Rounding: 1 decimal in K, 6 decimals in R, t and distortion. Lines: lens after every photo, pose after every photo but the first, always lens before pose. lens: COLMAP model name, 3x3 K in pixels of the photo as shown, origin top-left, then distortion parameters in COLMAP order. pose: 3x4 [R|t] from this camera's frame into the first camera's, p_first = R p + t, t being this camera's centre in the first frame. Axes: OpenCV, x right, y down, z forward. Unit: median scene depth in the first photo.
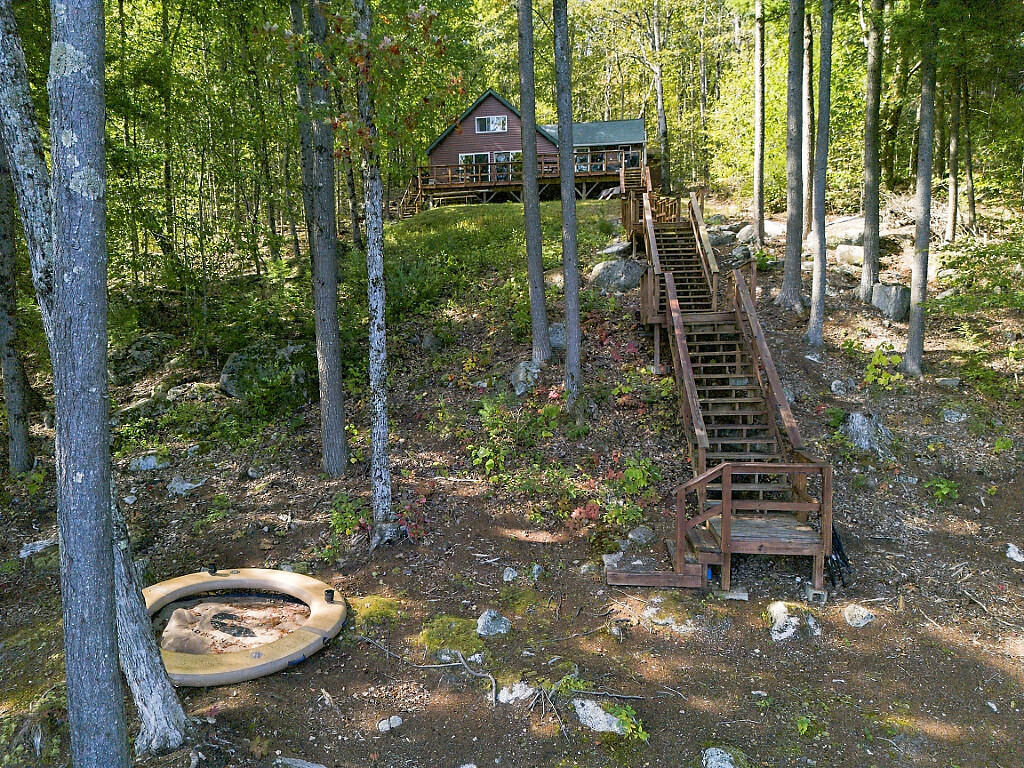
lens RADIAL K [[718.7, 0, 517.6], [0, 718.7, 383.4], [0, 0, 1]] dist [0.071783, -0.067322]
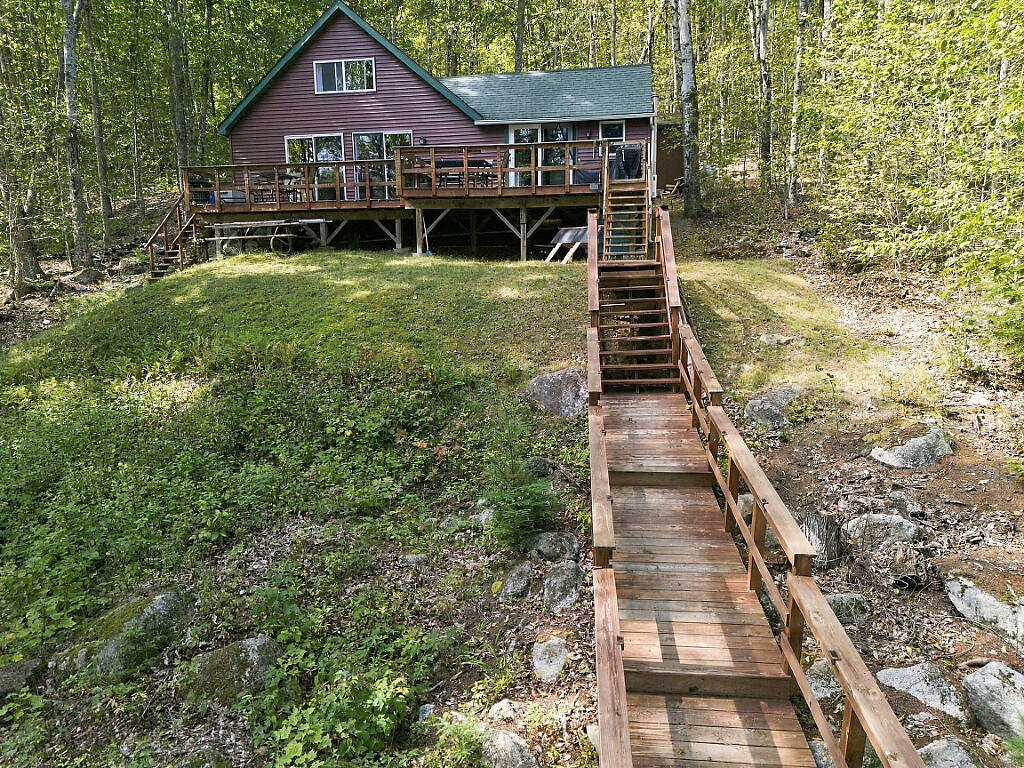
lens RADIAL K [[718.7, 0, 517.6], [0, 718.7, 383.4], [0, 0, 1]] dist [0.071783, -0.067322]
pose [[0.999999, 0.001080, 0.000439, 0.269618], [-0.001107, 0.997715, 0.067560, -0.599690], [-0.000365, -0.067561, 0.997715, 1.612568]]
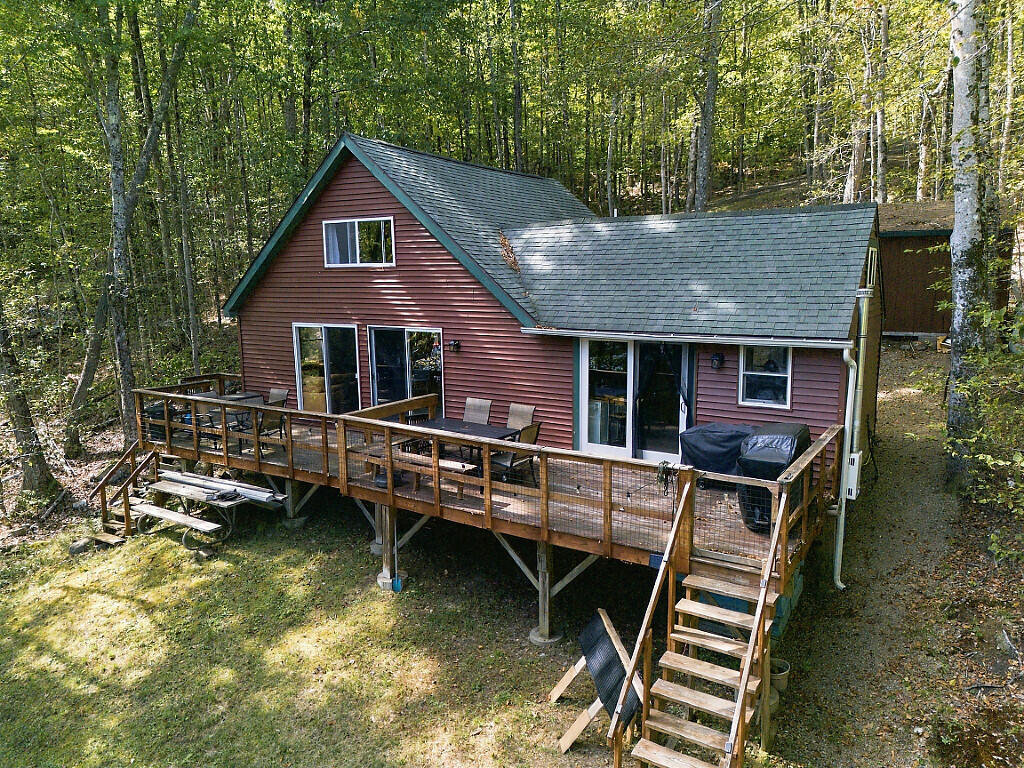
lens RADIAL K [[718.7, 0, 517.6], [0, 718.7, 383.4], [0, 0, 1]] dist [0.071783, -0.067322]
pose [[0.921535, 0.062838, -0.383177, 0.527577], [-0.028275, 0.995058, 0.095182, -1.078506], [0.387264, -0.076879, 0.918758, 2.374406]]
